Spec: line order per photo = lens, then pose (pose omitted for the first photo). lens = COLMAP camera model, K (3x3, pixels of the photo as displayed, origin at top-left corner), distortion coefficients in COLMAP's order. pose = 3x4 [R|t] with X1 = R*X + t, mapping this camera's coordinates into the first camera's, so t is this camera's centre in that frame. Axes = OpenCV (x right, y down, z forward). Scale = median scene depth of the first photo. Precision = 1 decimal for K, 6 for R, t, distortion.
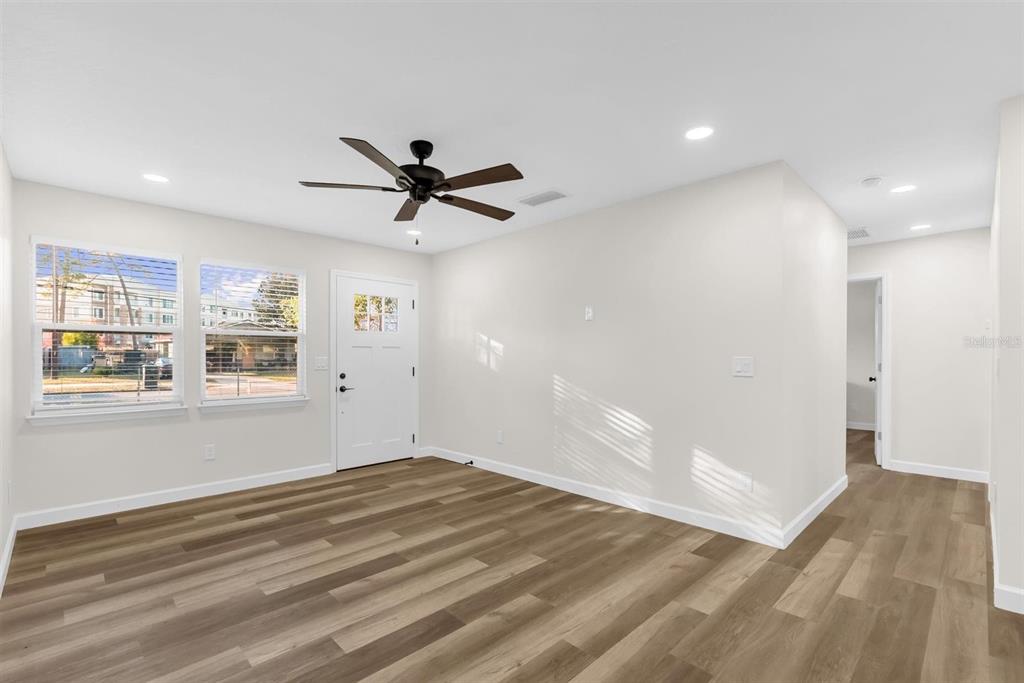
lens RADIAL K [[459.6, 0, 513.7], [0, 459.6, 361.0], [0, 0, 1]] dist [0.000502, -0.000006]
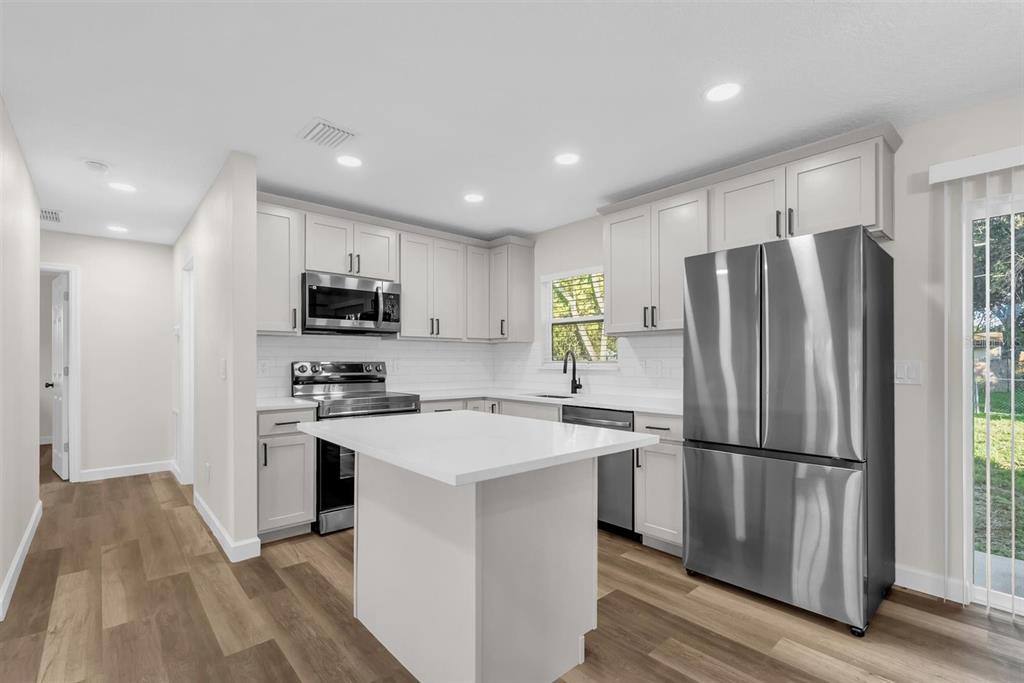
lens RADIAL K [[459.6, 0, 513.7], [0, 459.6, 361.0], [0, 0, 1]] dist [0.000502, -0.000006]
pose [[0.046205, -0.001355, 0.998931, -0.094913], [0.010432, 0.999945, 0.000874, 0.004081], [-0.998878, 0.010380, 0.046217, 0.133965]]
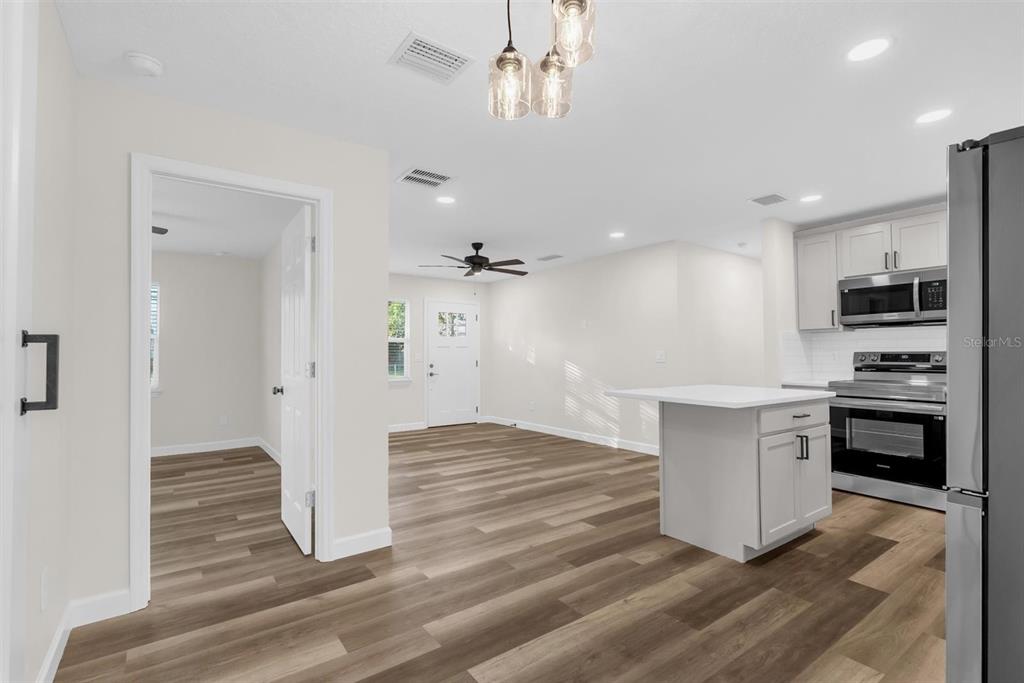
lens RADIAL K [[459.6, 0, 513.7], [0, 459.6, 361.0], [0, 0, 1]] dist [0.000502, -0.000006]
pose [[0.989427, -0.003210, -0.144993, 0.194794], [0.003526, 0.999992, 0.001919, 0.022068], [0.144985, -0.002410, 0.989431, -0.757921]]
